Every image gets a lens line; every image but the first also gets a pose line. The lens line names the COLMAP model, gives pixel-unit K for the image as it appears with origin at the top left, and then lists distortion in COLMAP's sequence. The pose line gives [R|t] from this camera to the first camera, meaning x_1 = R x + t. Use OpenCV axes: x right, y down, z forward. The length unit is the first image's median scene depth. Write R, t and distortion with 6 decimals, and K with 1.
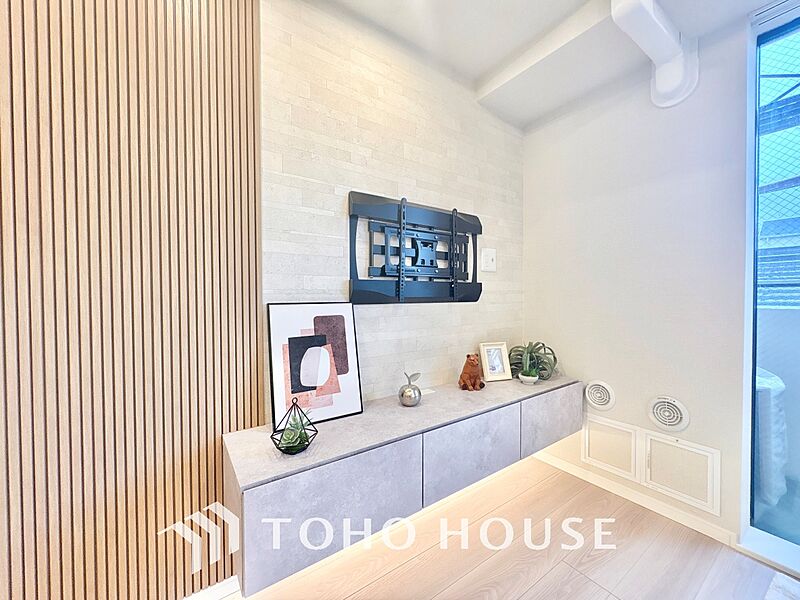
lens RADIAL K [[321.5, 0, 399.6], [0, 321.5, 301.3], [0, 0, 1]] dist [0.000722, 0.000073]
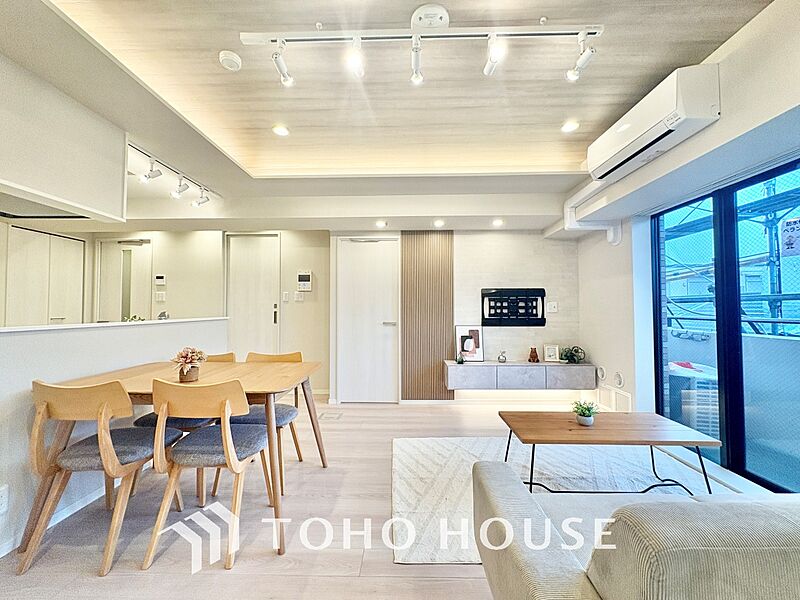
lens RADIAL K [[321.5, 0, 402.4], [0, 321.5, 299.7], [0, 0, 1]] dist [0.000722, 0.000073]
pose [[0.838068, -0.004441, -0.545548, 0.837993], [-0.018505, 0.999160, -0.036561, -0.110787], [0.545252, 0.040736, 0.837282, -1.866897]]
